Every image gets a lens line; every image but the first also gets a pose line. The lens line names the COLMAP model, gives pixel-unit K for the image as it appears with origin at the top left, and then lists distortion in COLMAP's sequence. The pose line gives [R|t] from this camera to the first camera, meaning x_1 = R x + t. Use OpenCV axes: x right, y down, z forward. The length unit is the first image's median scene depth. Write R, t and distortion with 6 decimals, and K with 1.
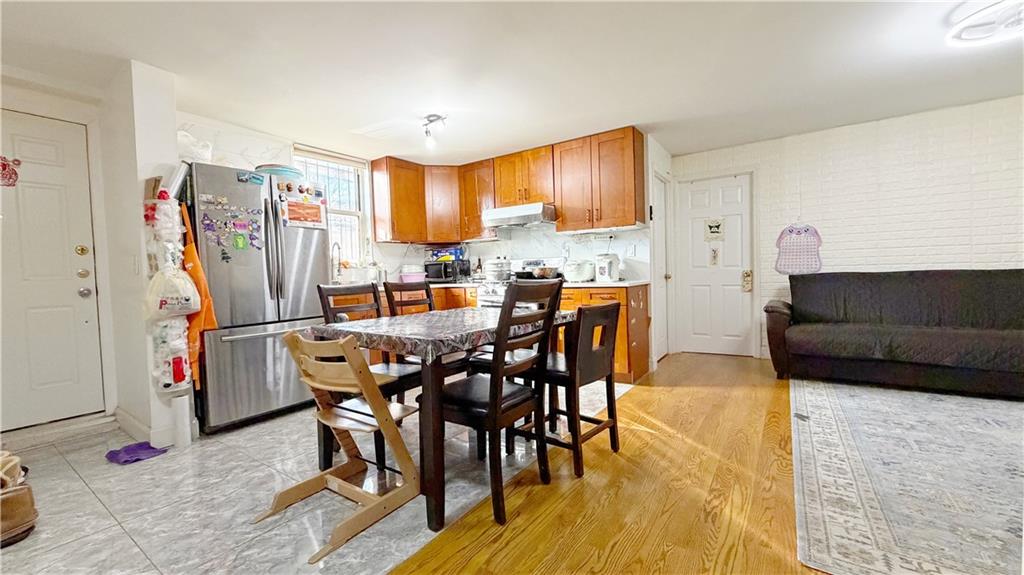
lens RADIAL K [[408.2, 0, 509.1], [0, 408.2, 289.1], [0, 0, 1]] dist [-0.000192, 0.000212]
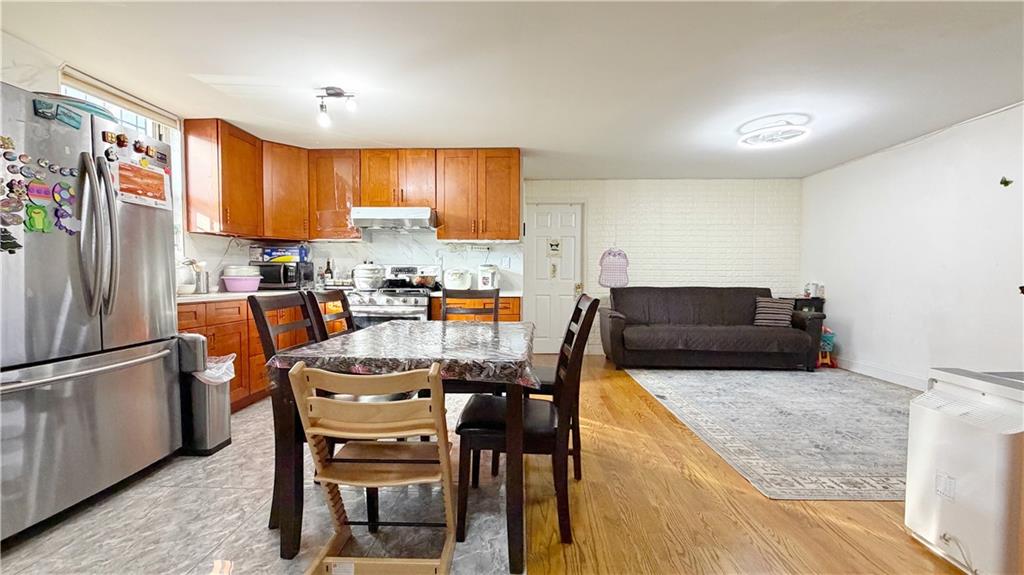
lens RADIAL K [[408.2, 0, 509.1], [0, 408.2, 289.1], [0, 0, 1]] dist [-0.000192, 0.000212]
pose [[0.839541, 0.015048, 0.543088, -0.276756], [-0.007642, 0.999845, -0.015890, -0.008021], [-0.543242, 0.009190, 0.839526, 0.099232]]
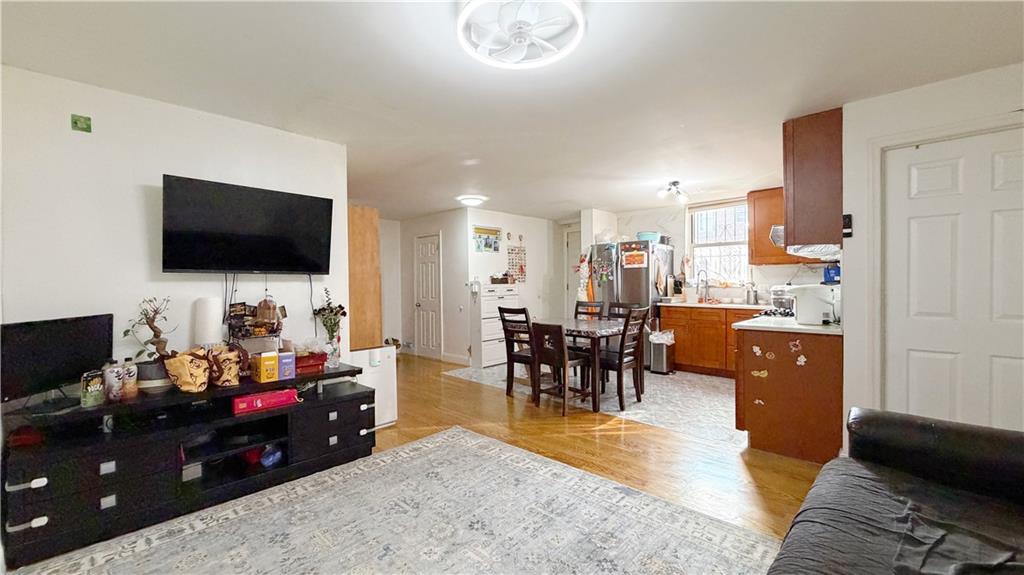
lens RADIAL K [[408.2, 0, 509.1], [0, 408.2, 289.1], [0, 0, 1]] dist [-0.000192, 0.000212]
pose [[-0.158956, 0.047120, -0.986161, 1.049706], [-0.019638, 0.998512, 0.050875, -0.106032], [0.987090, 0.027453, -0.157794, 0.571048]]
